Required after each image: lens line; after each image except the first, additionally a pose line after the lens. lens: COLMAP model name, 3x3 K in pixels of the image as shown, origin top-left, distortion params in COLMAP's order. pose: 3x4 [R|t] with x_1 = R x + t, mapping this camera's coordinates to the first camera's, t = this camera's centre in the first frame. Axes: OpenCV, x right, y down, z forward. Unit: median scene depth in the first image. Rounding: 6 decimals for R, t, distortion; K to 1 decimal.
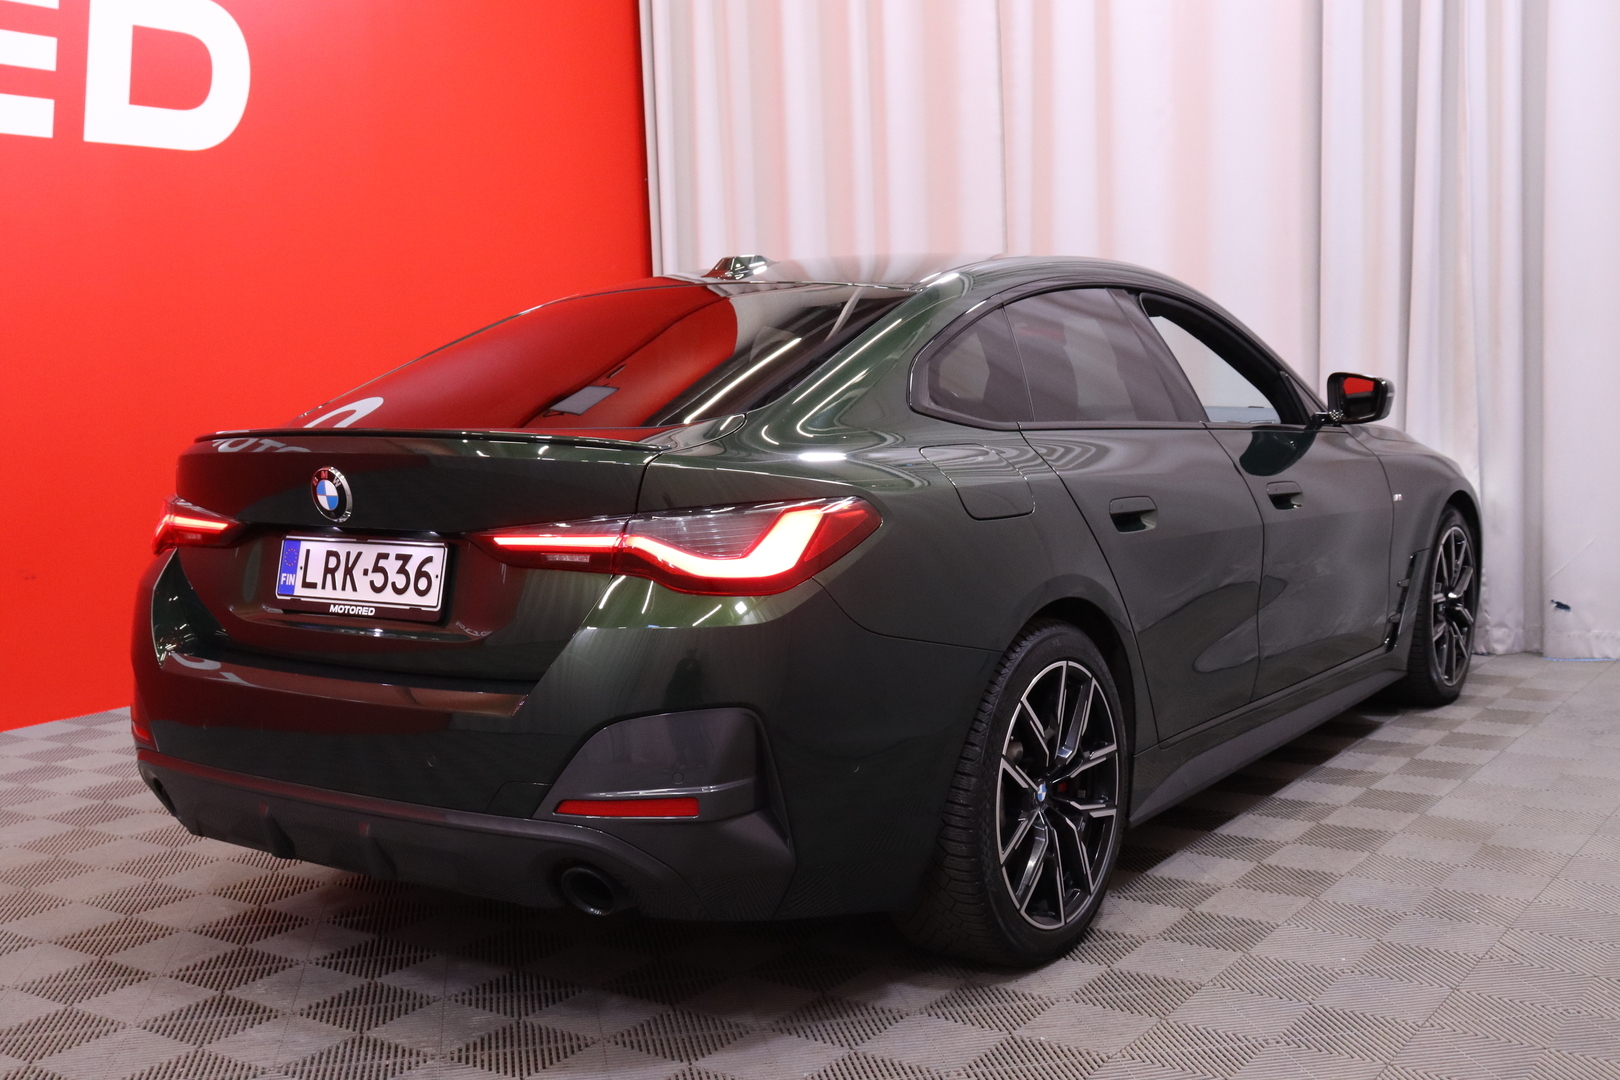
lens RADIAL K [[1759.3, 0, 806.4], [0, 1759.3, 498.7], [0, 0, 1]] dist [0.004584, 0.018541]
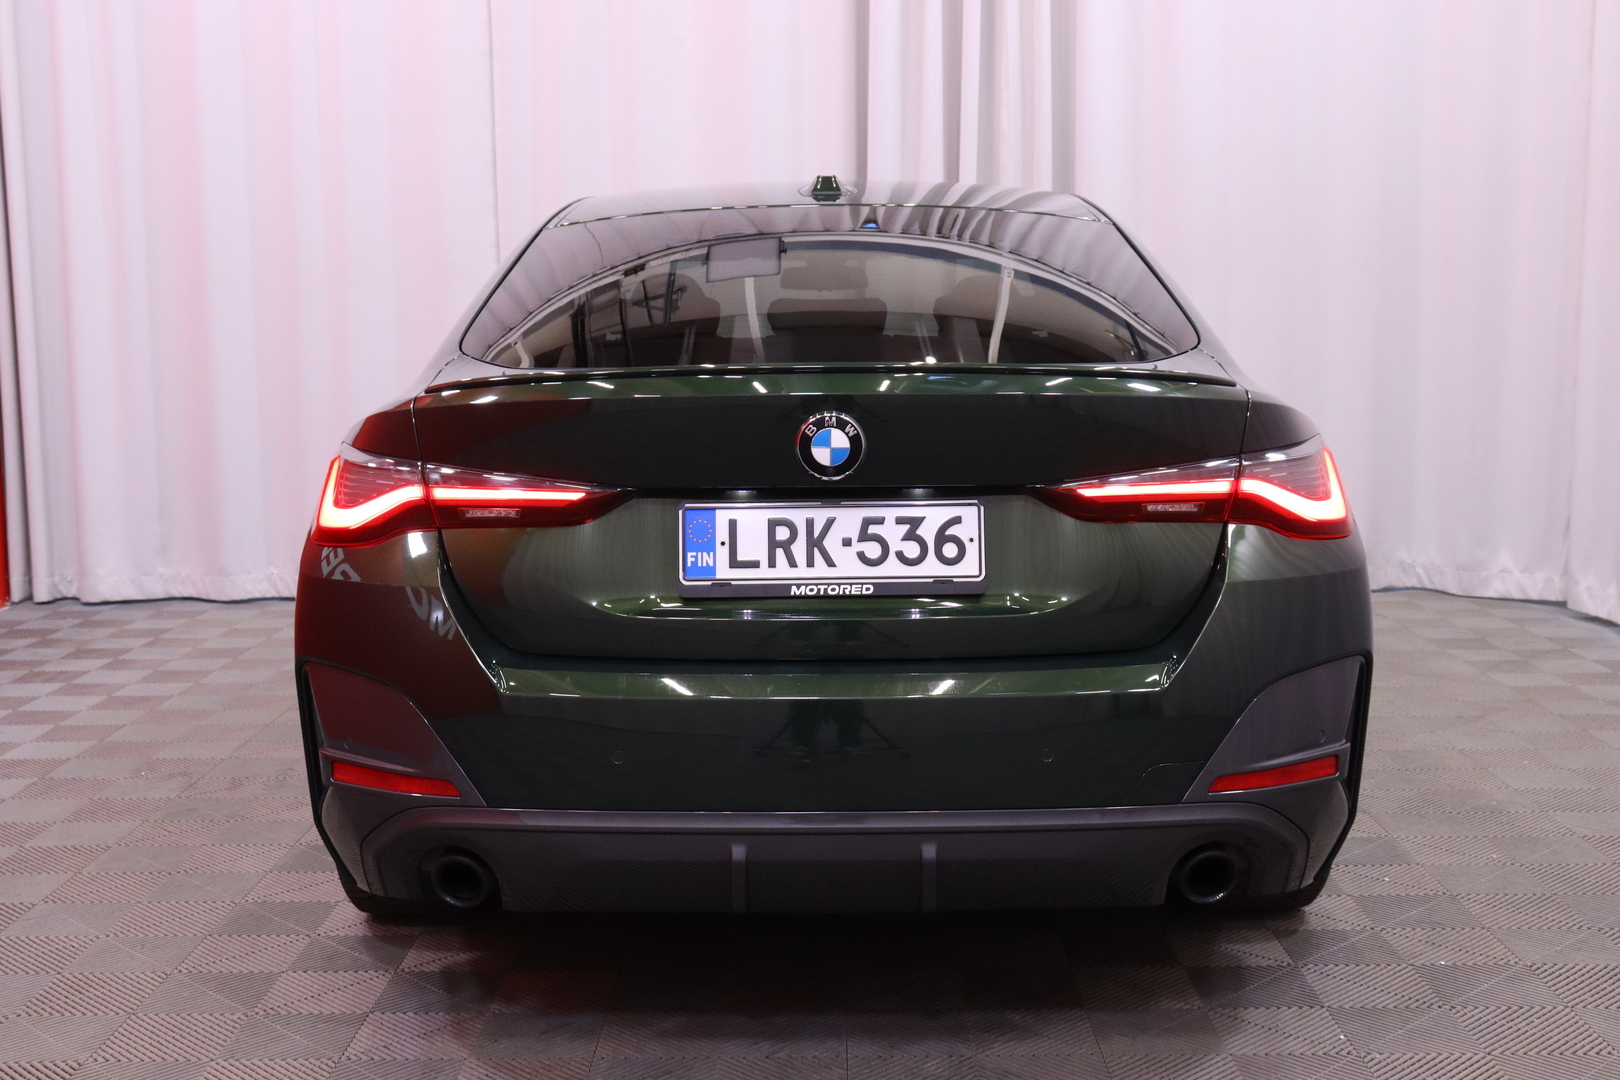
lens RADIAL K [[1964.5, 0, 810.0], [0, 1964.5, 540.0], [0, 0, 1]] dist [0.009389, -0.000142]
pose [[0.823192, -0.053115, 0.565274, -0.776169], [0.032971, 0.998406, 0.045799, -0.001141], [-0.566806, -0.019064, 0.823631, 0.266594]]
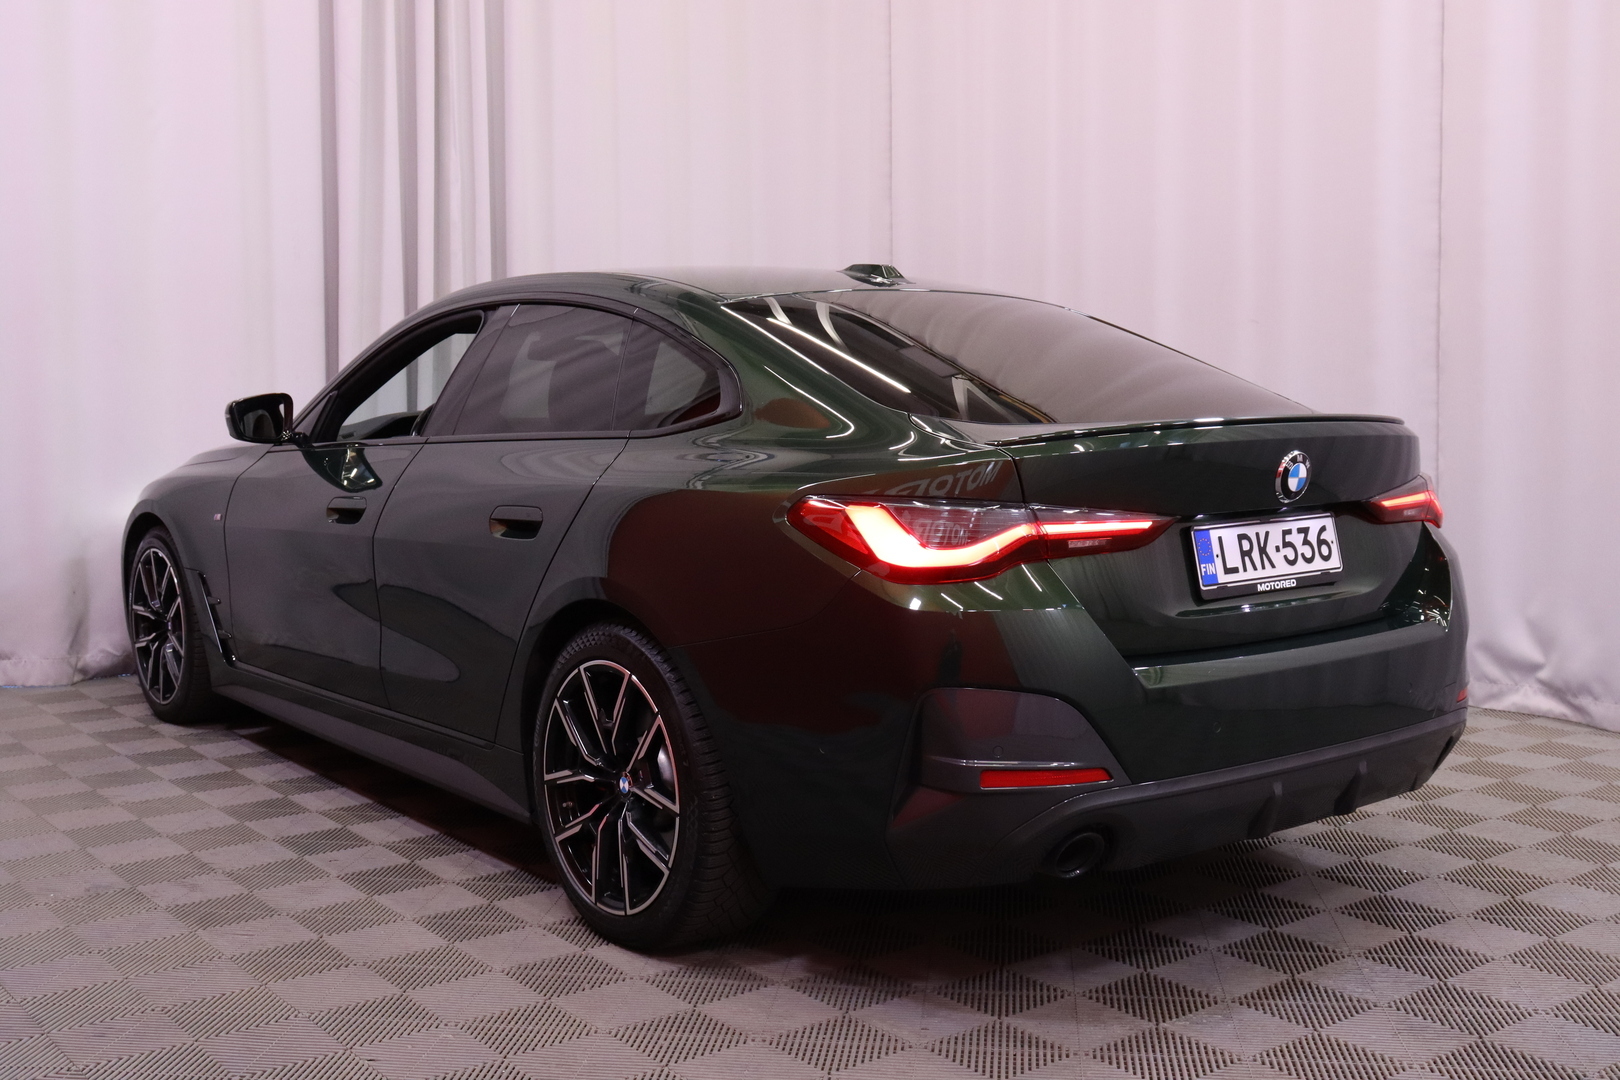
lens RADIAL K [[1759.3, 0, 806.4], [0, 1759.3, 498.7], [0, 0, 1]] dist [0.004584, 0.018541]
pose [[0.283048, -0.047991, 0.957904, -1.371806], [0.073174, 0.996917, 0.028323, -0.041027], [-0.956310, 0.062077, 0.285687, 0.967848]]
